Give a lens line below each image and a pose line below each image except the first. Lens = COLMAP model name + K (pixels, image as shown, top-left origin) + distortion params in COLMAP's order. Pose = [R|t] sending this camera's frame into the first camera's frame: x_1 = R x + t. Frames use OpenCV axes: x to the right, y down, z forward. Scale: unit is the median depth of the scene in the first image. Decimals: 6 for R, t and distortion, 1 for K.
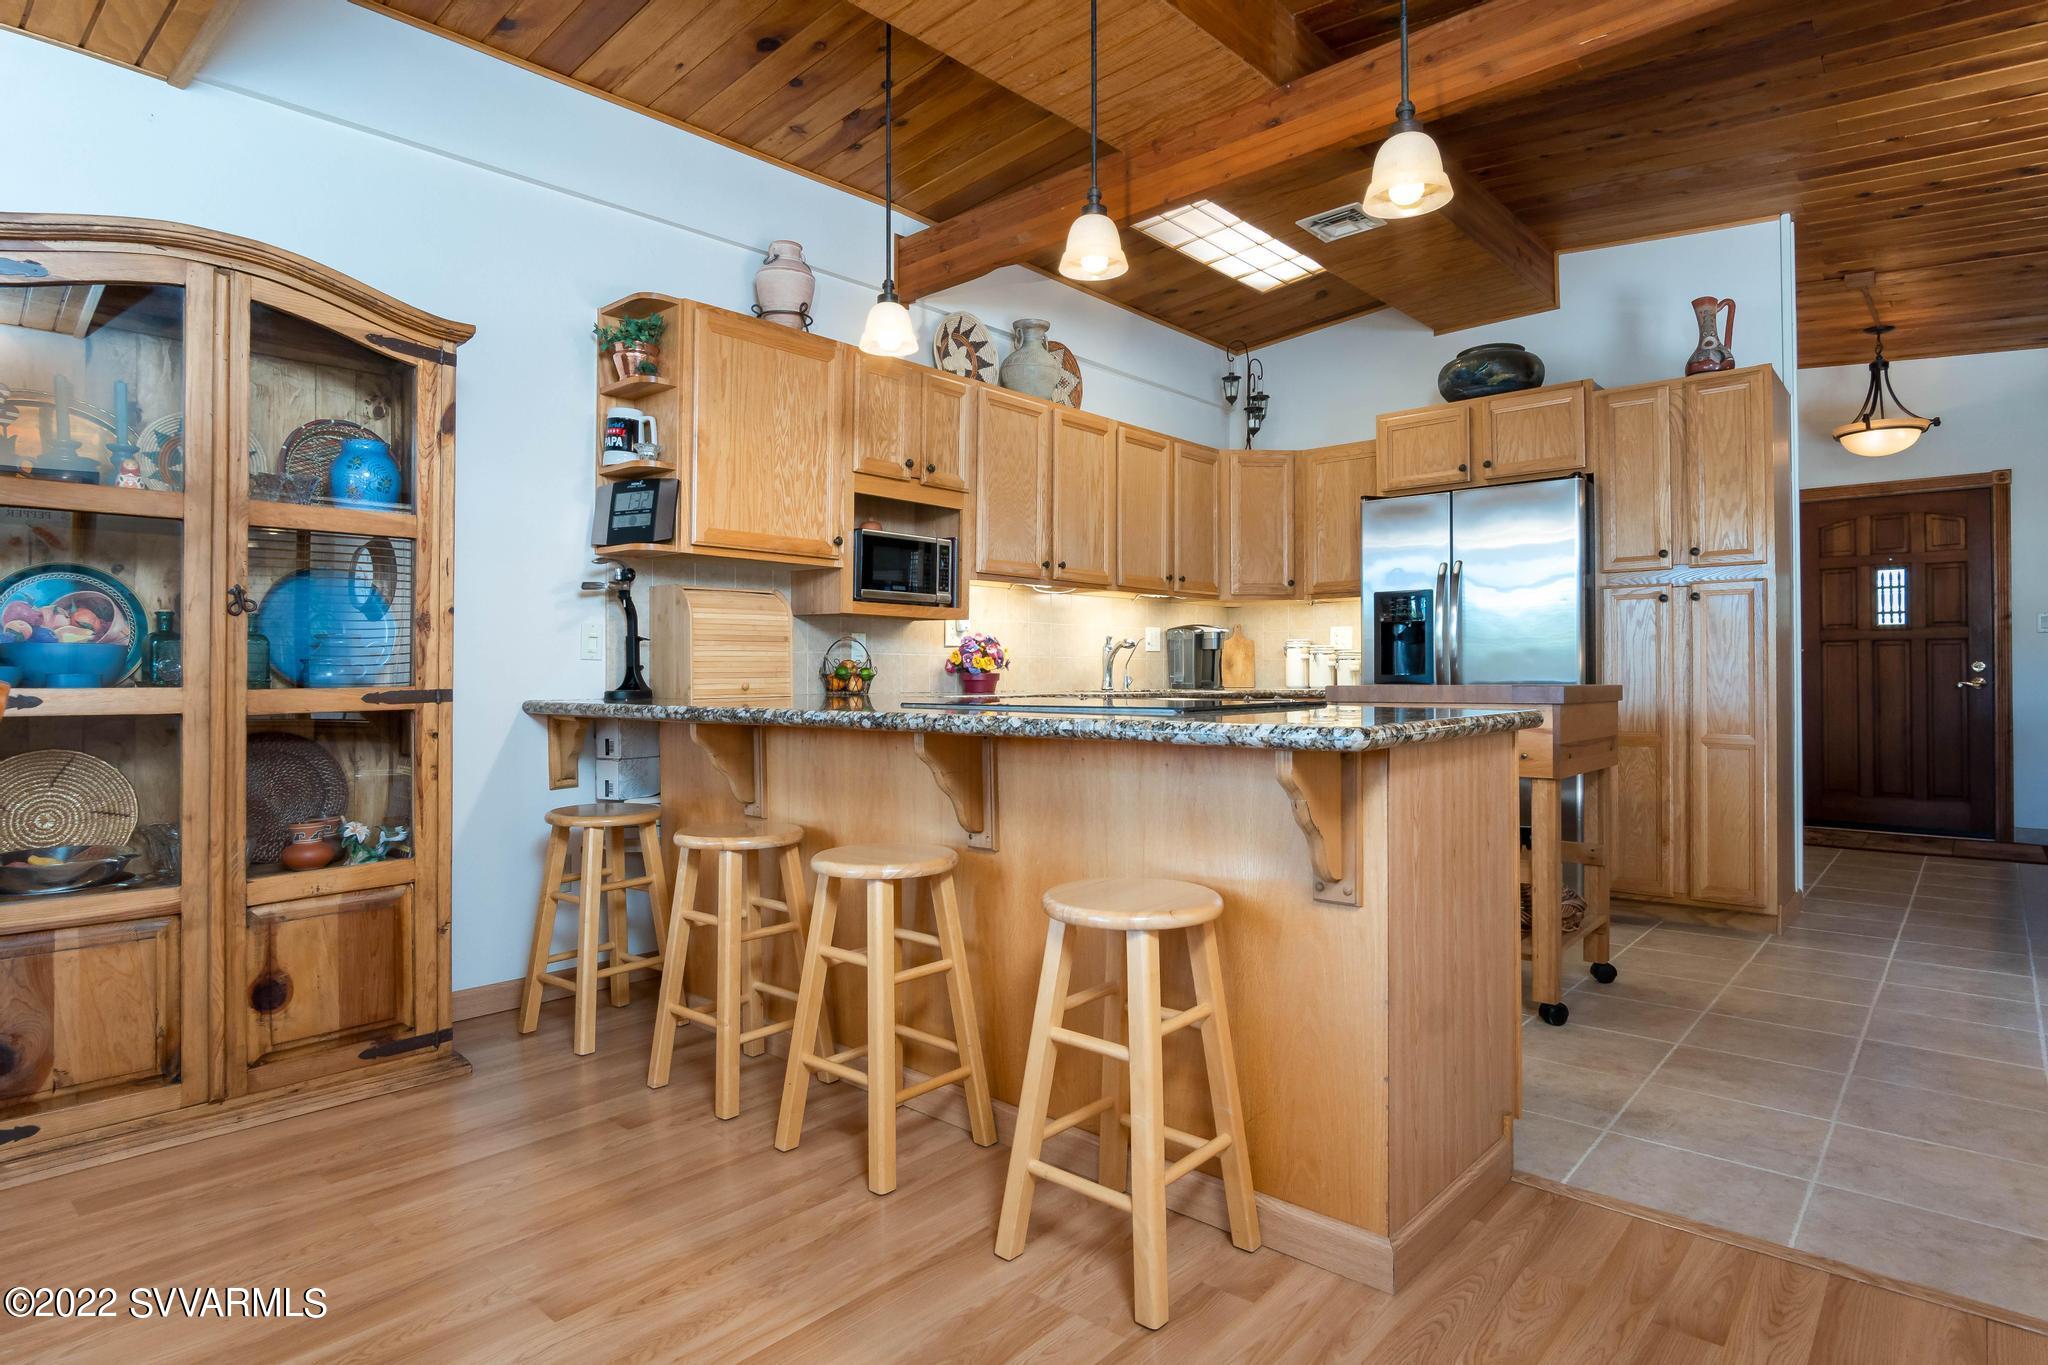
lens RADIAL K [[1103.4, 0, 1018.8], [0, 1103.4, 670.3], [0, 0, 1]] dist [-0.020508, 0.005553]
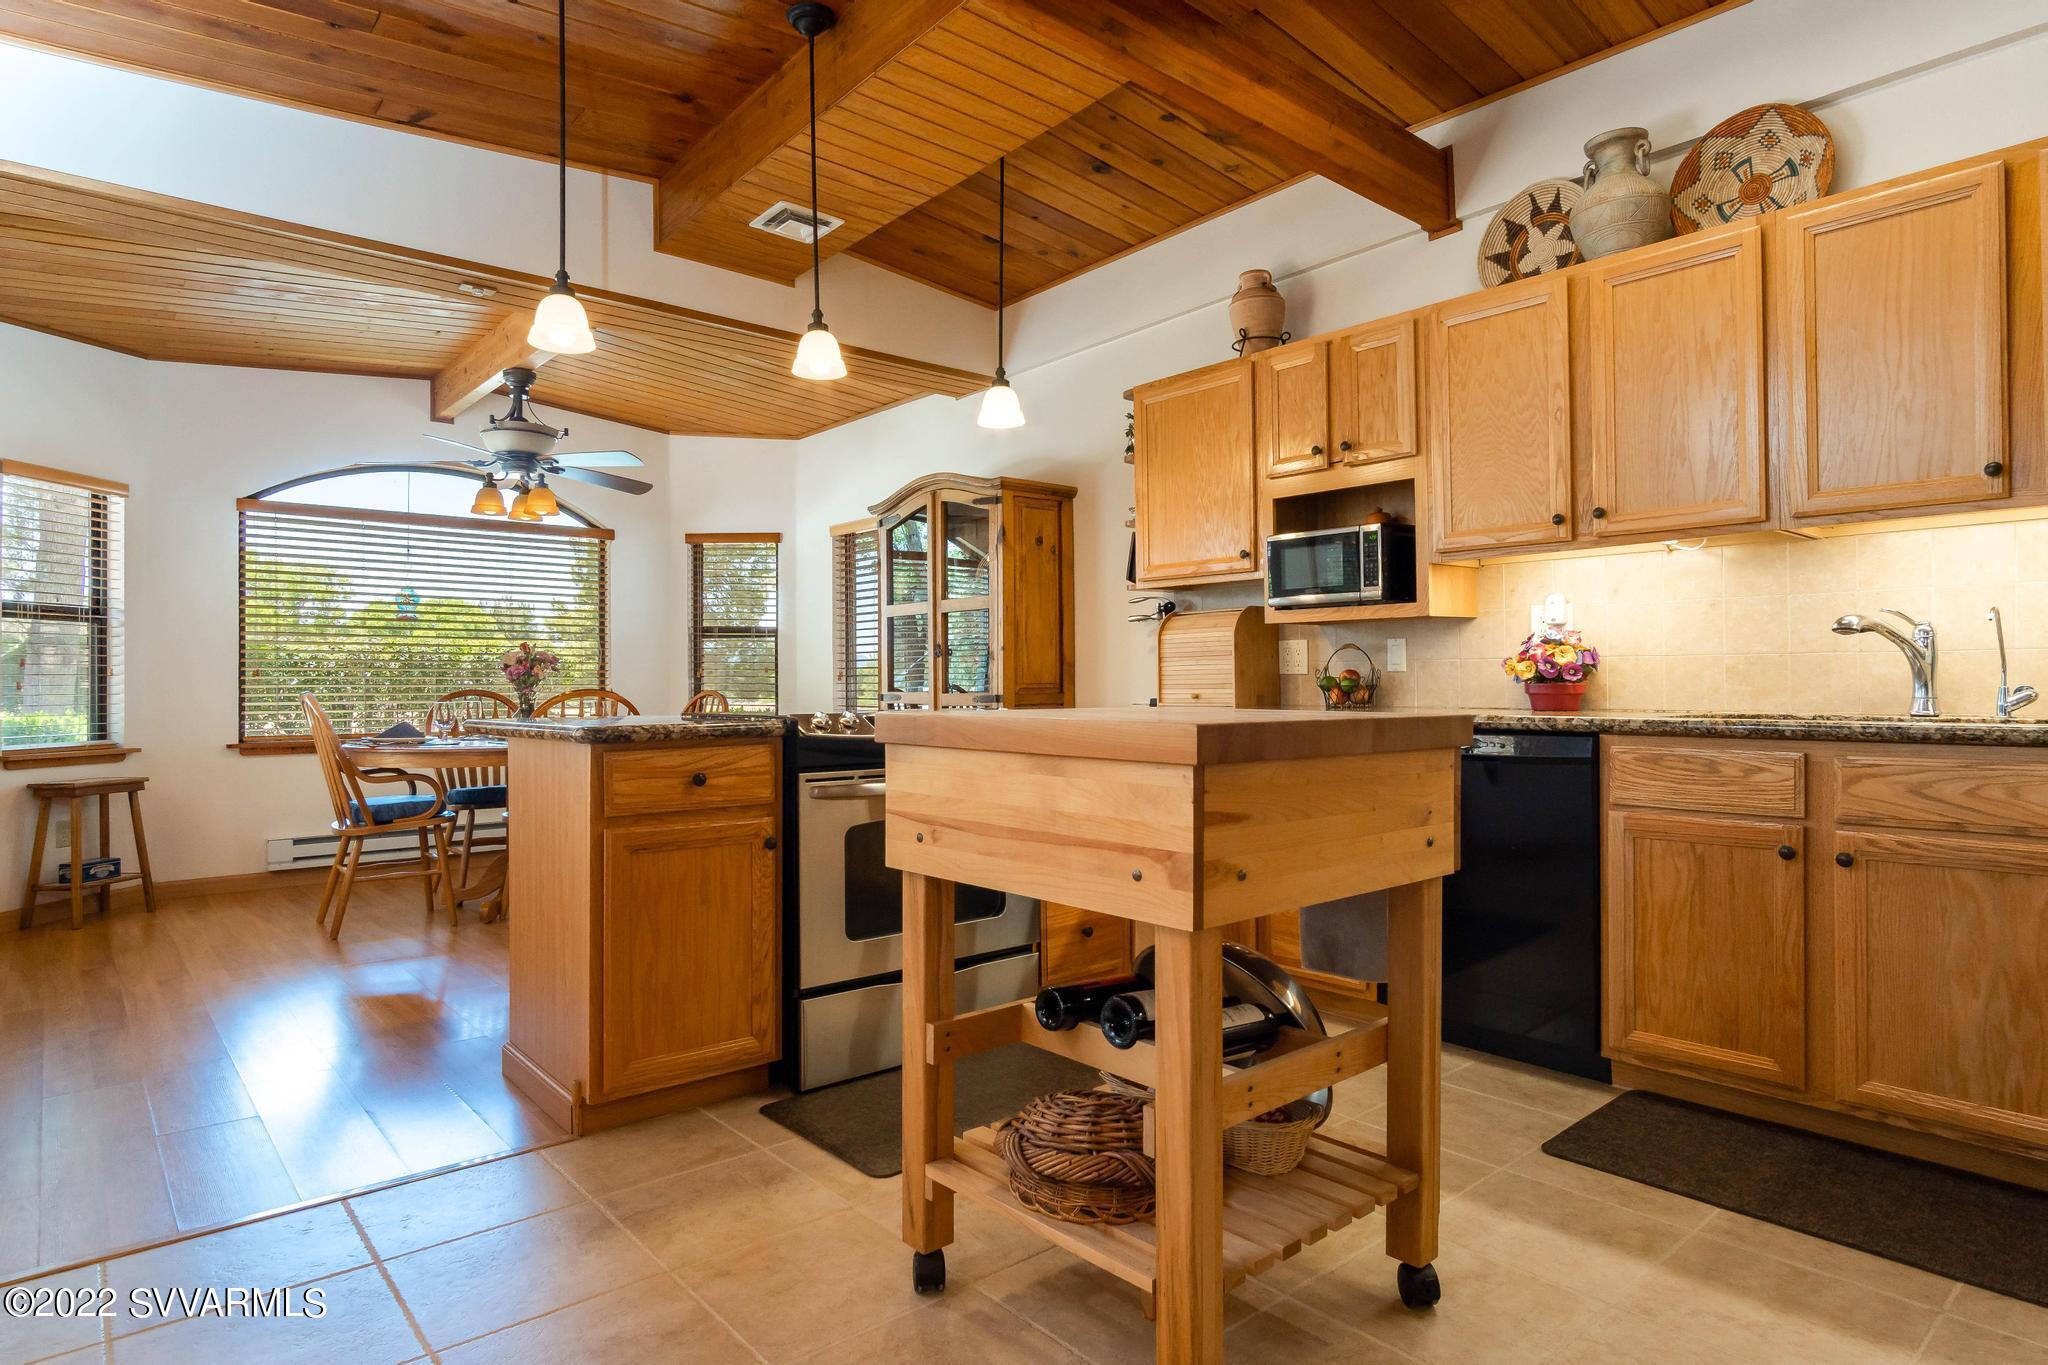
lens RADIAL K [[1103.4, 0, 1010.8], [0, 1103.4, 689.3], [0, 0, 1]] dist [-0.020508, 0.005553]
pose [[-0.126525, 0.004943, -0.991951, 1.318277], [0.005963, 0.999973, 0.004223, 0.001496], [0.991946, -0.005381, -0.126551, 1.391530]]
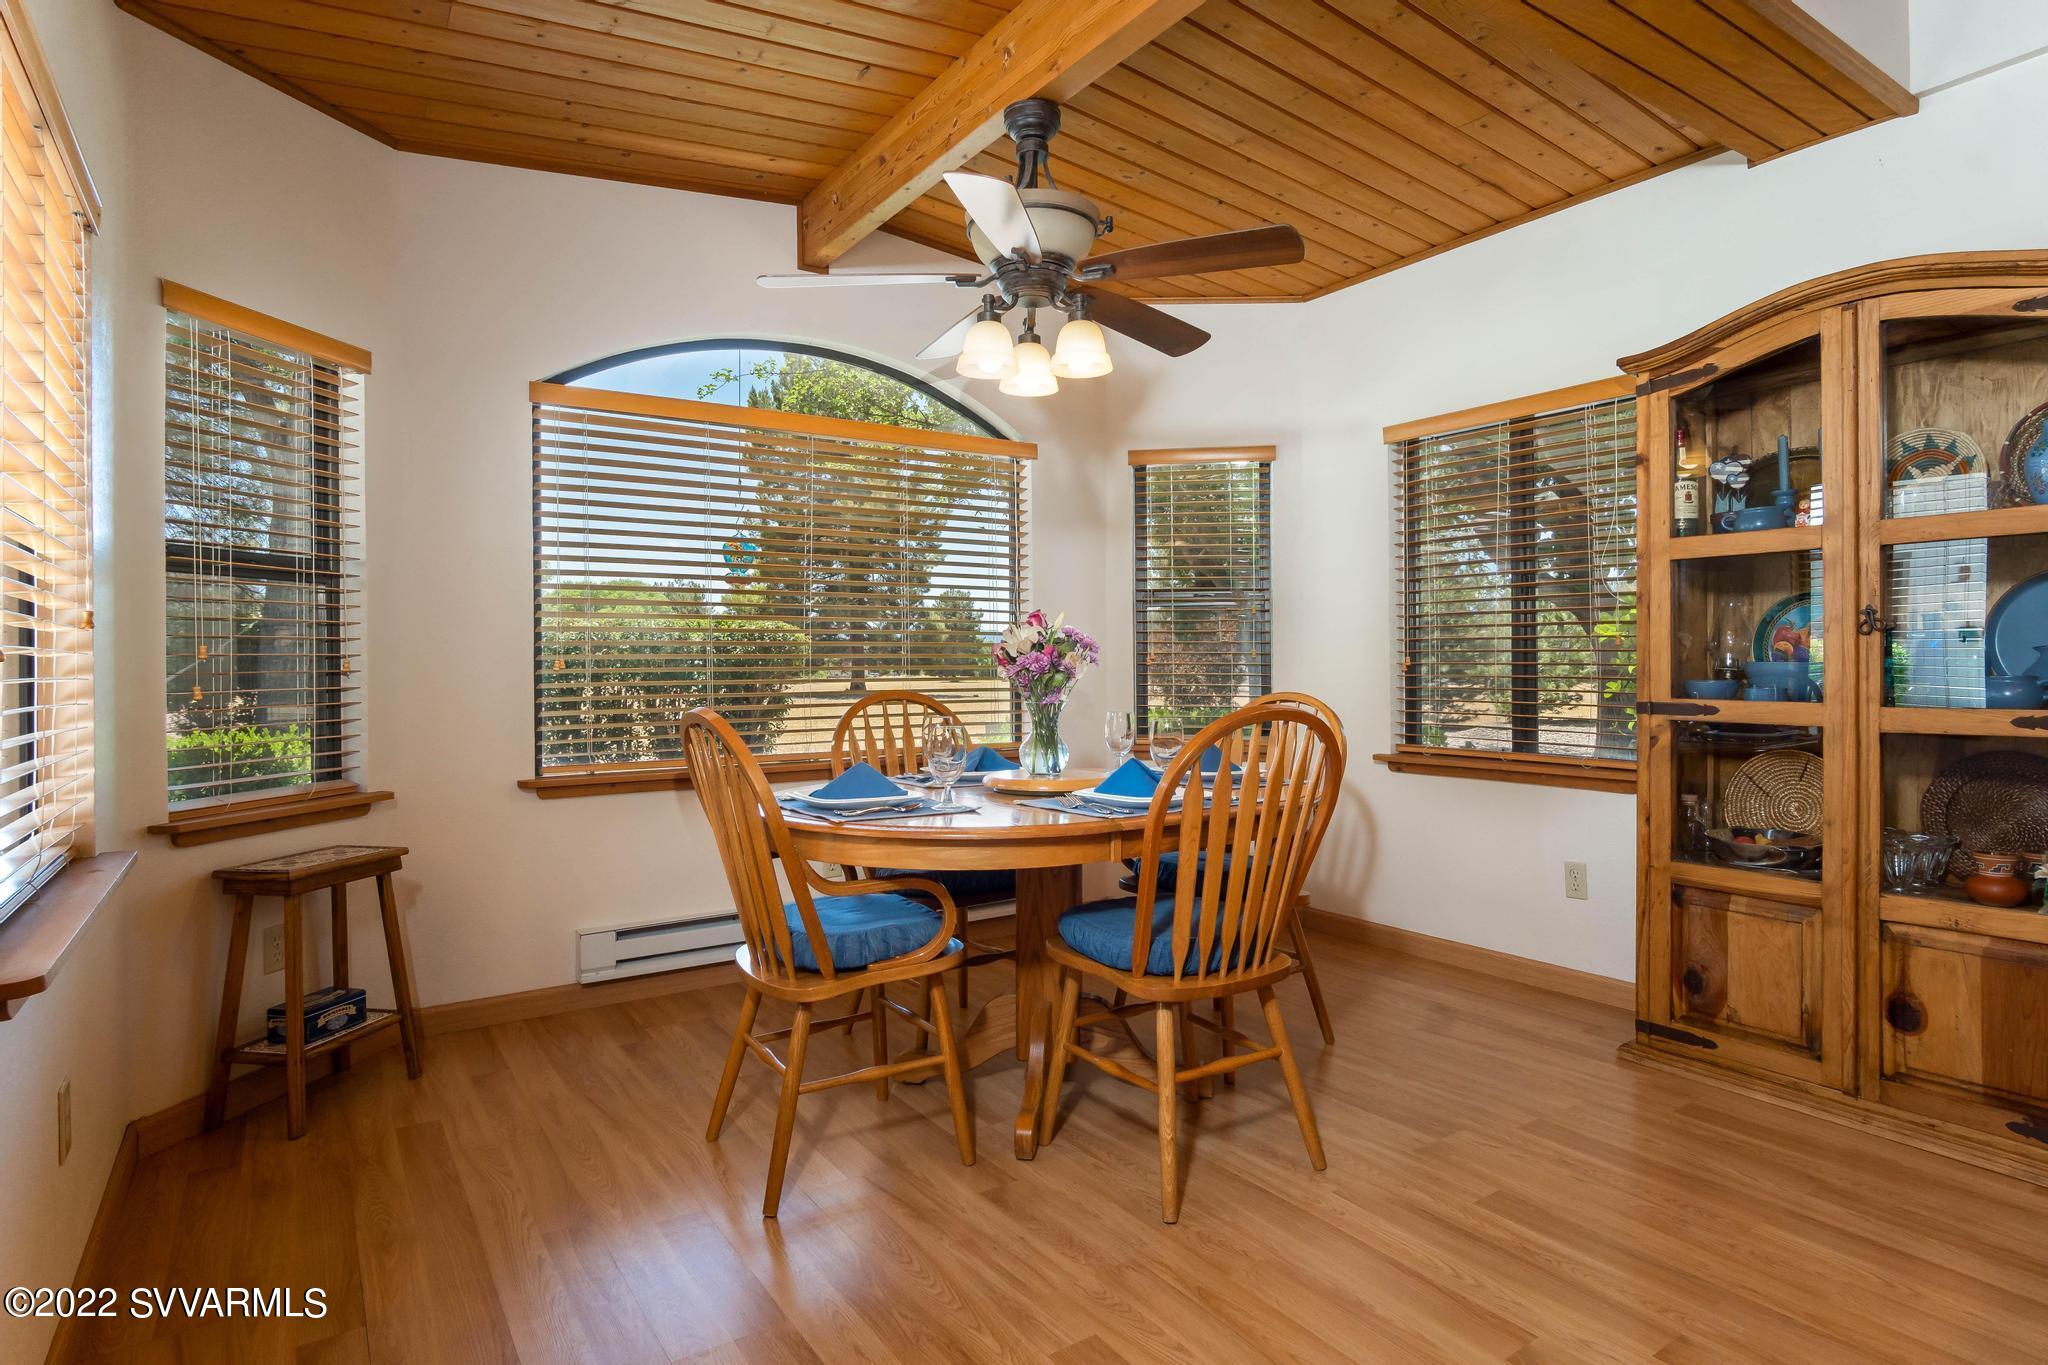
lens RADIAL K [[1103.4, 0, 1020.6], [0, 1103.4, 675.1], [0, 0, 1]] dist [-0.020508, 0.005553]
pose [[-0.257328, 0.016442, -0.966184, 0.481114], [0.008241, 0.999856, 0.014821, -0.033704], [0.966289, -0.004148, -0.257427, 0.490772]]
